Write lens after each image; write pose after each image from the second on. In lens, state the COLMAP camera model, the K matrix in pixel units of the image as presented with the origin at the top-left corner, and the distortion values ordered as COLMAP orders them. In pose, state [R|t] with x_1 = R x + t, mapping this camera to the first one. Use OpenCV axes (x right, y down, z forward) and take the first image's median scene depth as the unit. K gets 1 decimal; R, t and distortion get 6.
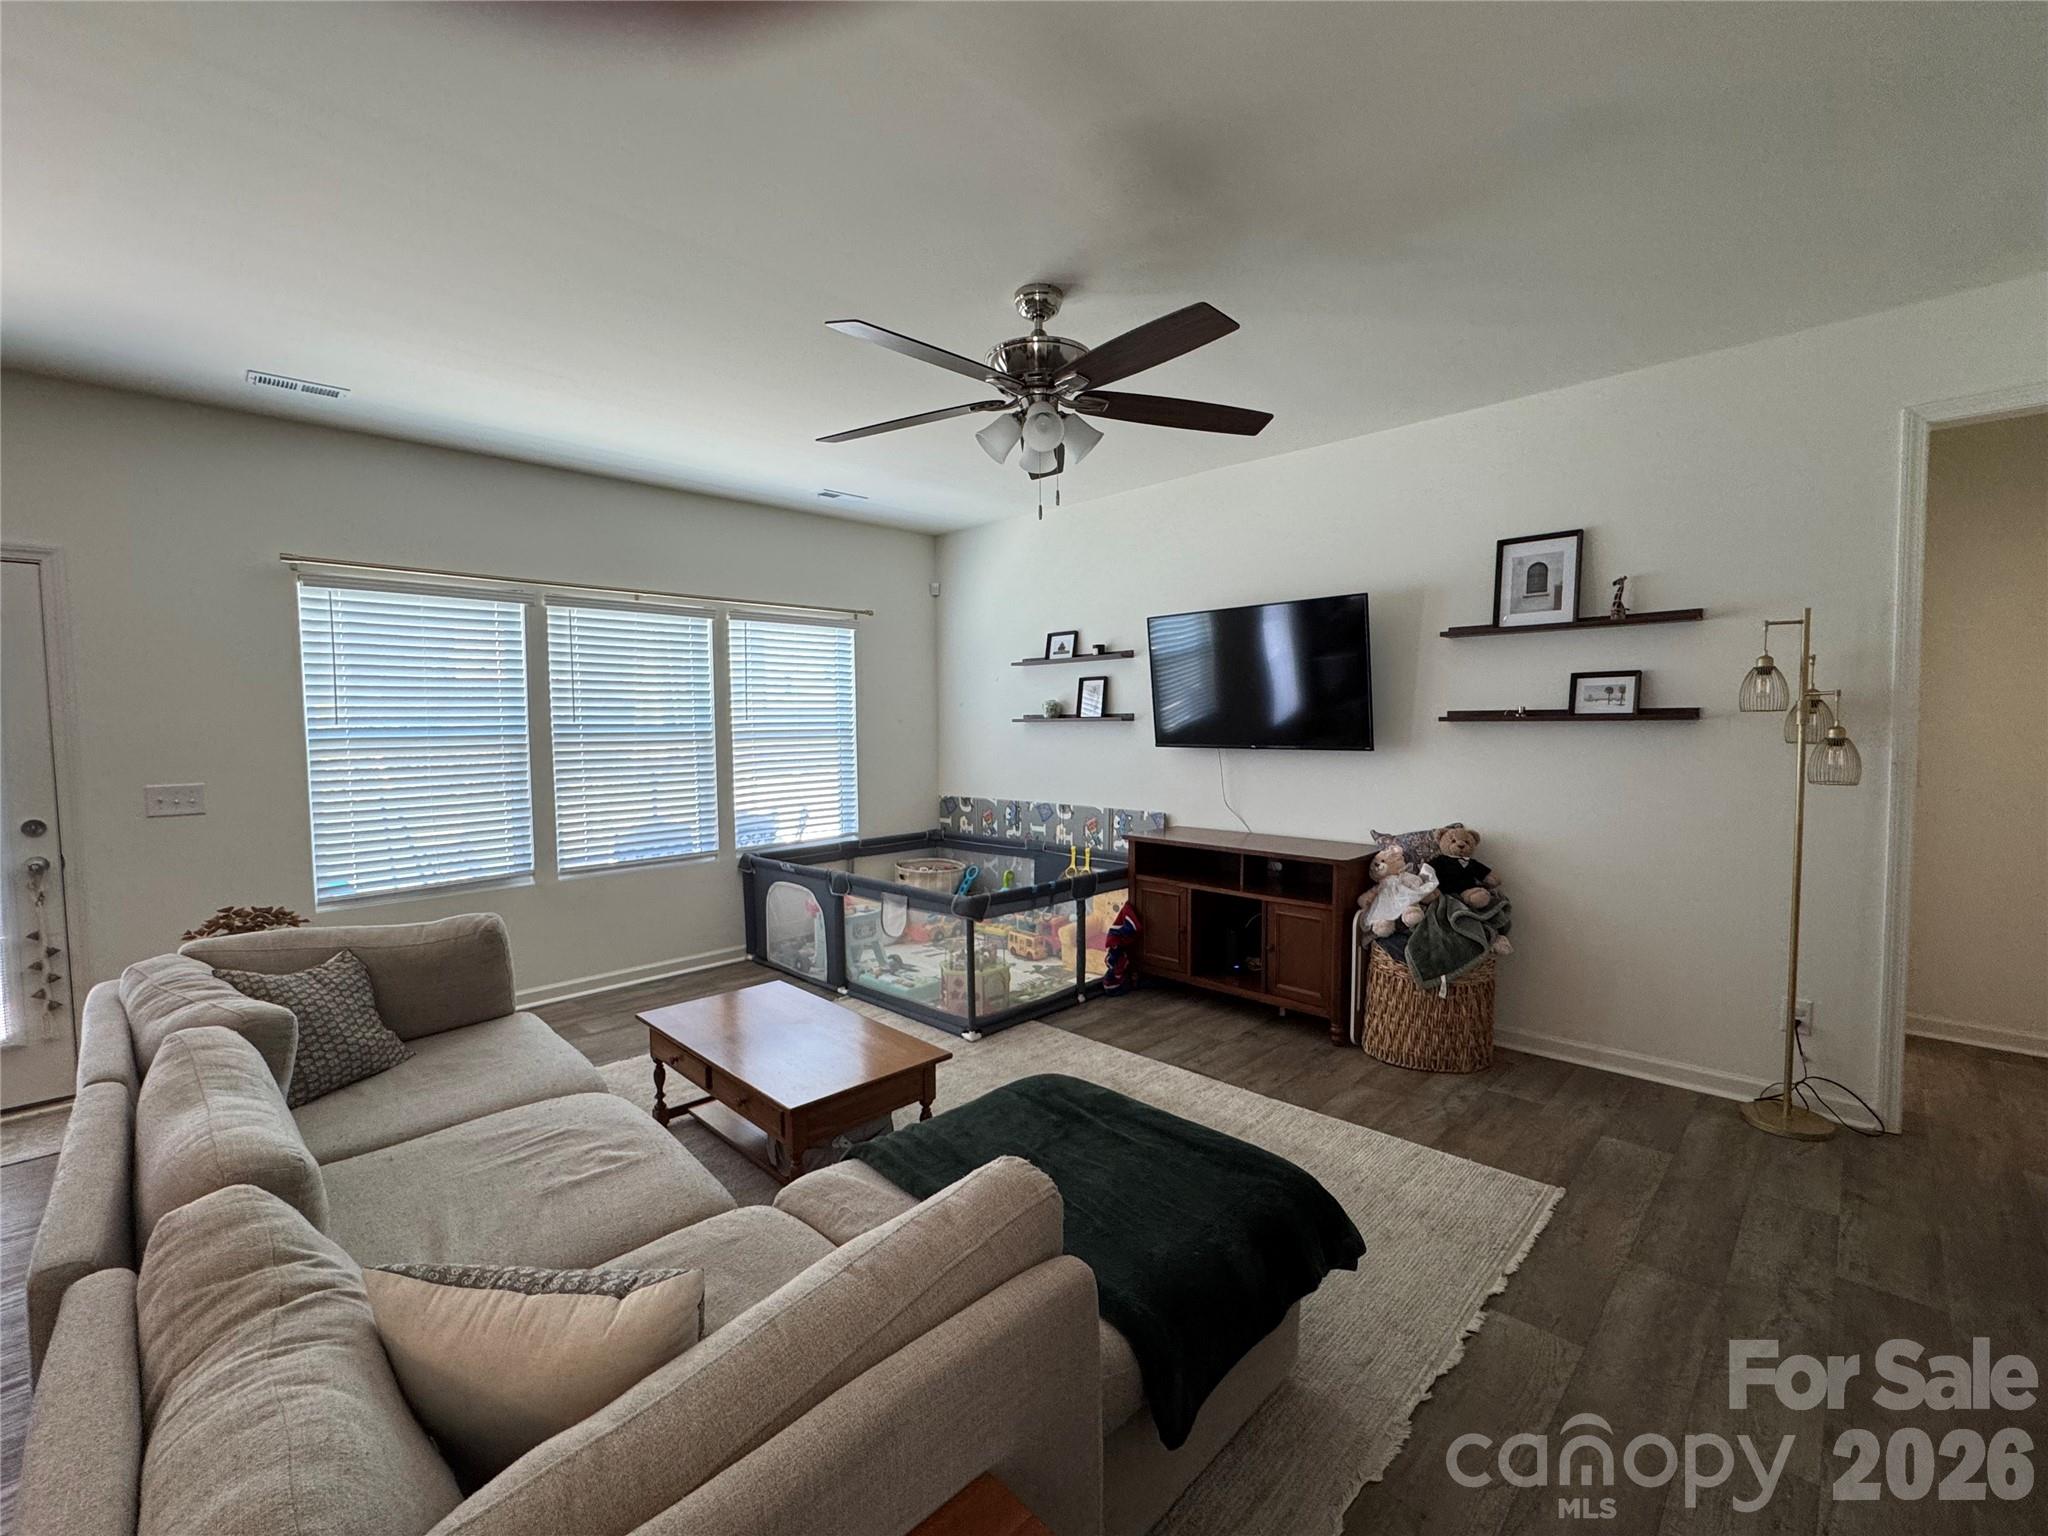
lens RADIAL K [[875.5, 0, 1025.0], [0, 875.5, 768.9], [0, 0, 1]] dist [-0.001378, -0.000452]
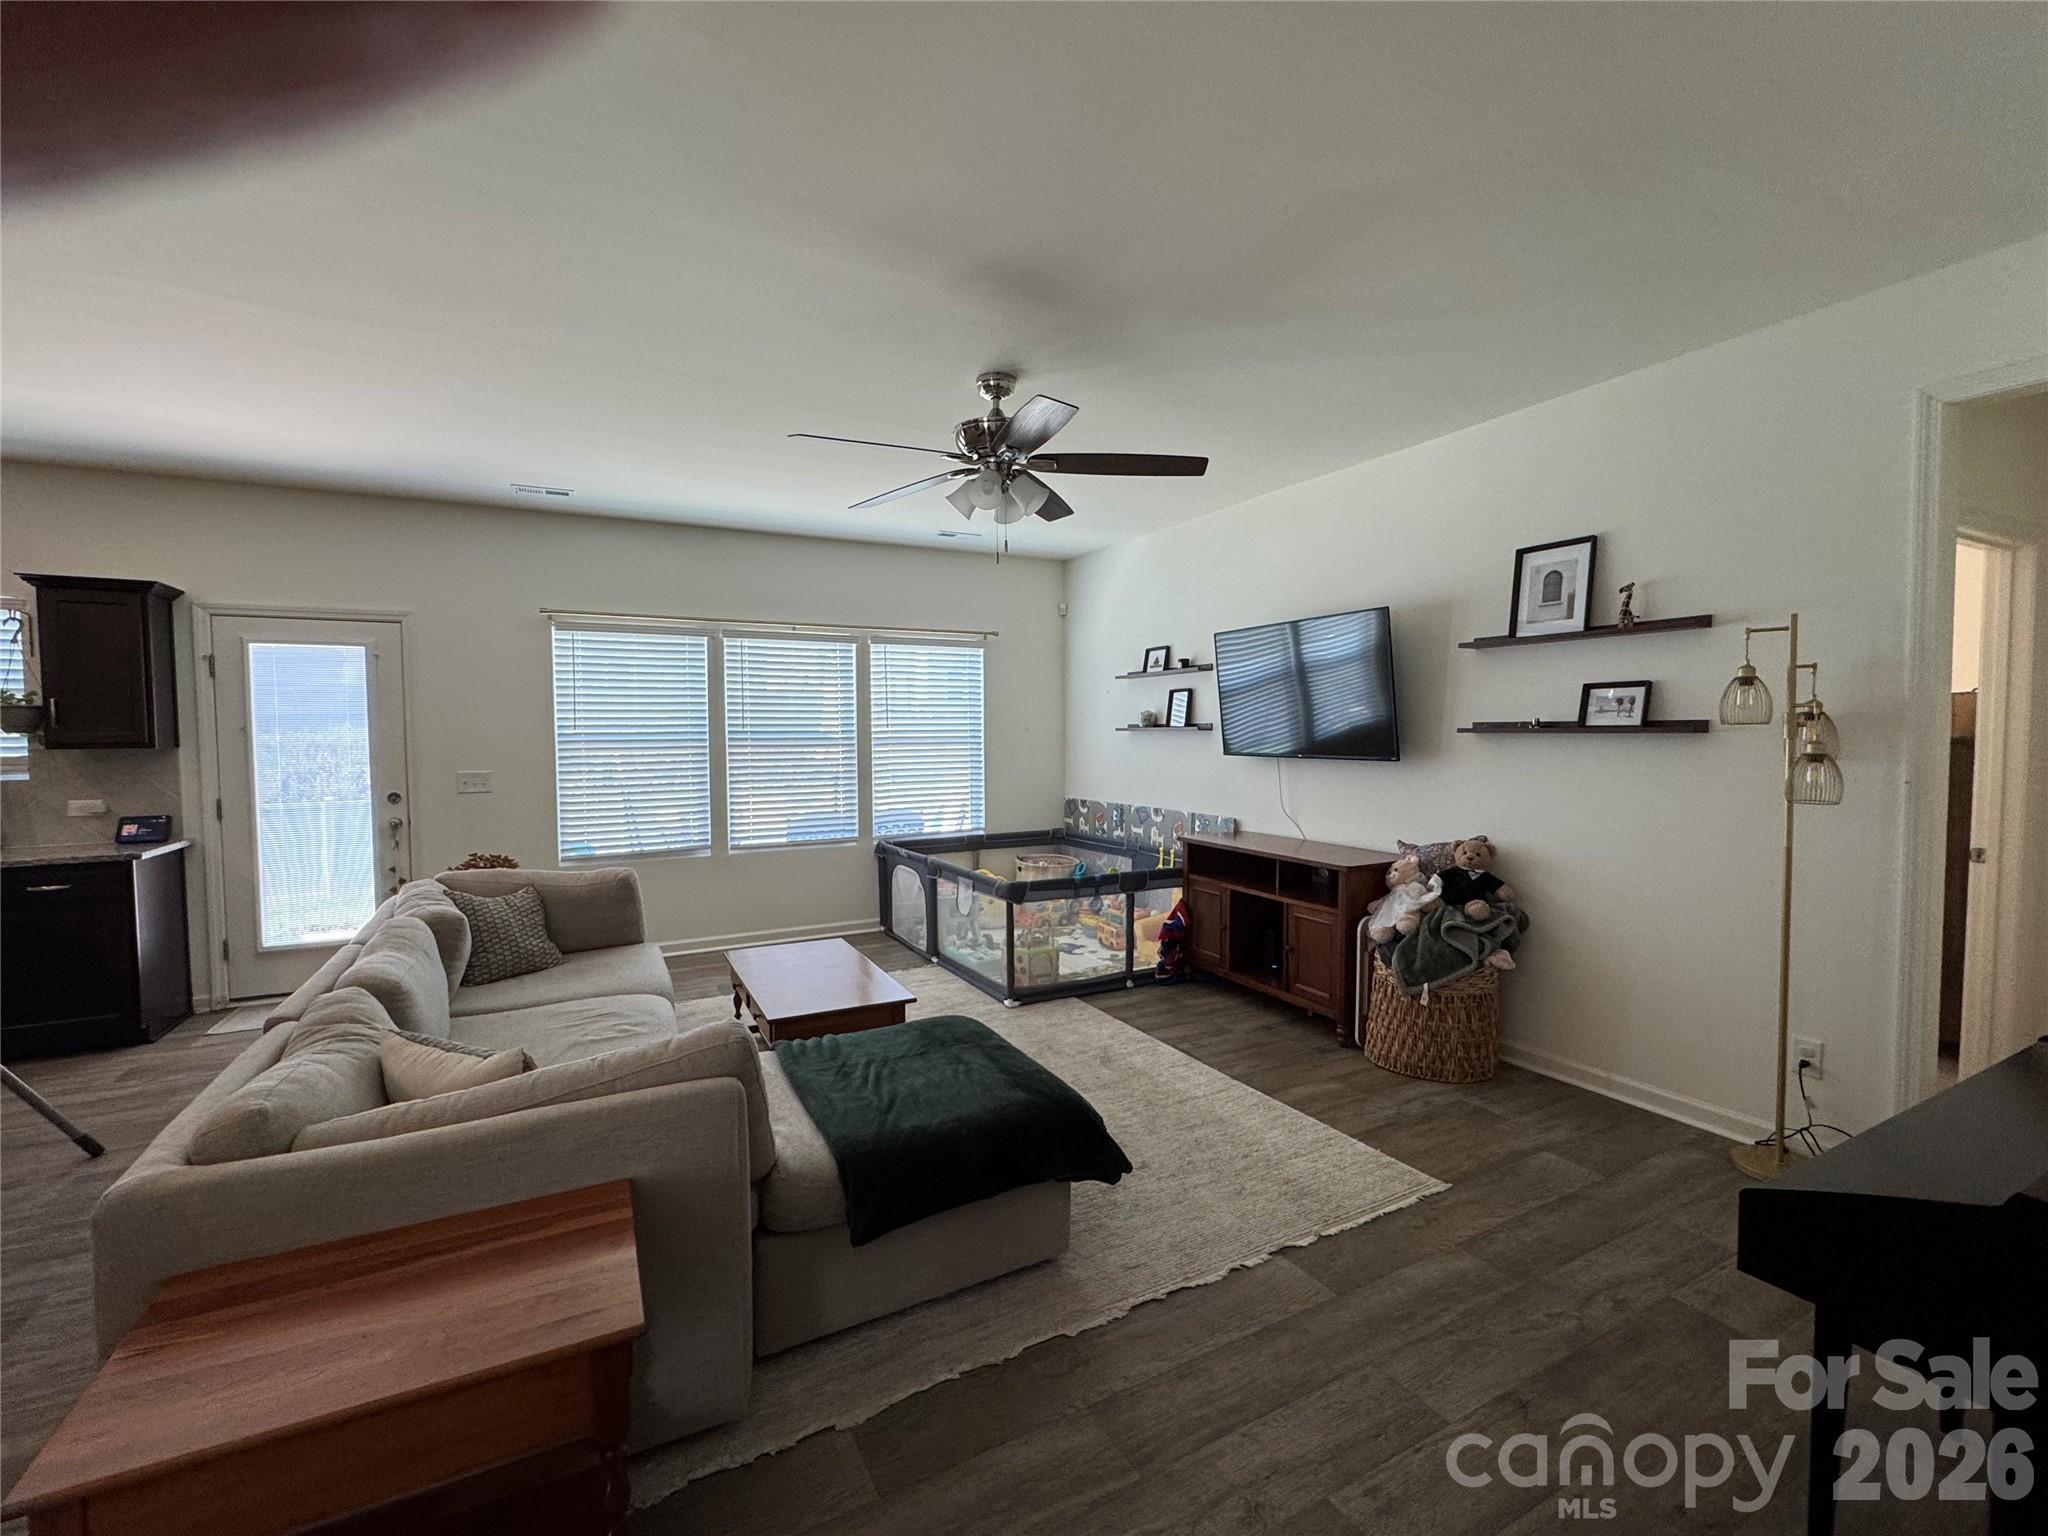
lens RADIAL K [[875.5, 0, 1024.2], [0, 875.5, 768.2], [0, 0, 1]] dist [-0.001378, -0.000452]
pose [[0.954278, 0.018014, -0.298377, 0.308031], [-0.020683, 0.999769, -0.005791, 0.002346], [0.298204, 0.011698, 0.954431, -0.102621]]
